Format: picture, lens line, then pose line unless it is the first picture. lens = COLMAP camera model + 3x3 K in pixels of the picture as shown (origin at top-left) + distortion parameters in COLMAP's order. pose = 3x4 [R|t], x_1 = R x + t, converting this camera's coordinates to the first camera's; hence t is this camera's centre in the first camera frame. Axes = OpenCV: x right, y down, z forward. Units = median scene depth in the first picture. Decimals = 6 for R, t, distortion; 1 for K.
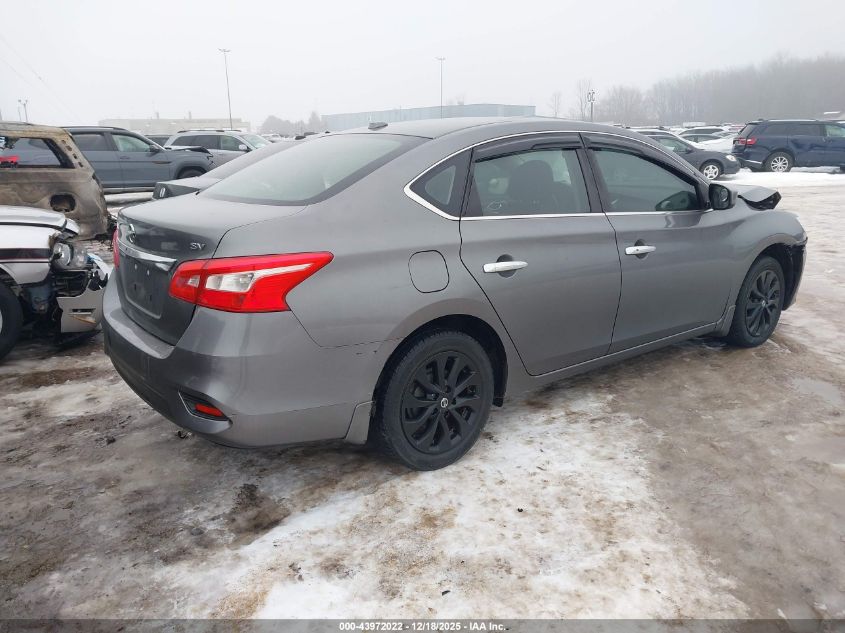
lens RADIAL K [[669.4, 0, 419.9], [0, 669.4, 313.5], [0, 0, 1]] dist [0.038325, -0.043552]
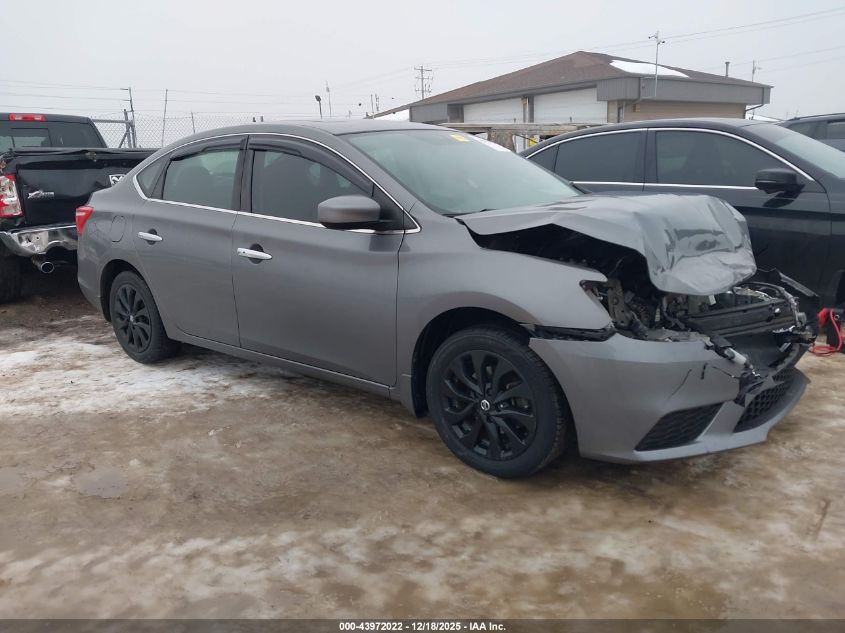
lens RADIAL K [[669.4, 0, 420.5], [0, 669.4, 310.4], [0, 0, 1]] dist [0.038325, -0.043552]
pose [[0.234253, 0.236852, -0.942882, 1.640238], [-0.204208, 0.960218, 0.190473, -0.311270], [0.950487, 0.147925, 0.273301, 1.203172]]
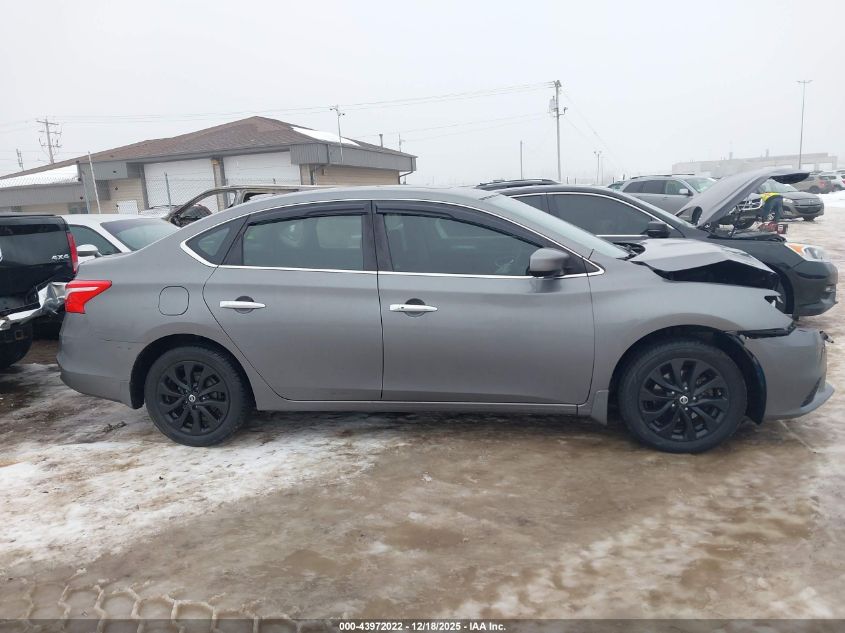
lens RADIAL K [[669.4, 0, 419.0], [0, 669.4, 321.0], [0, 0, 1]] dist [0.038325, -0.043552]
pose [[0.700863, 0.123565, -0.702512, 1.320856], [-0.147106, 0.988748, 0.027150, -0.129700], [0.697962, 0.084316, 0.711154, 0.325811]]
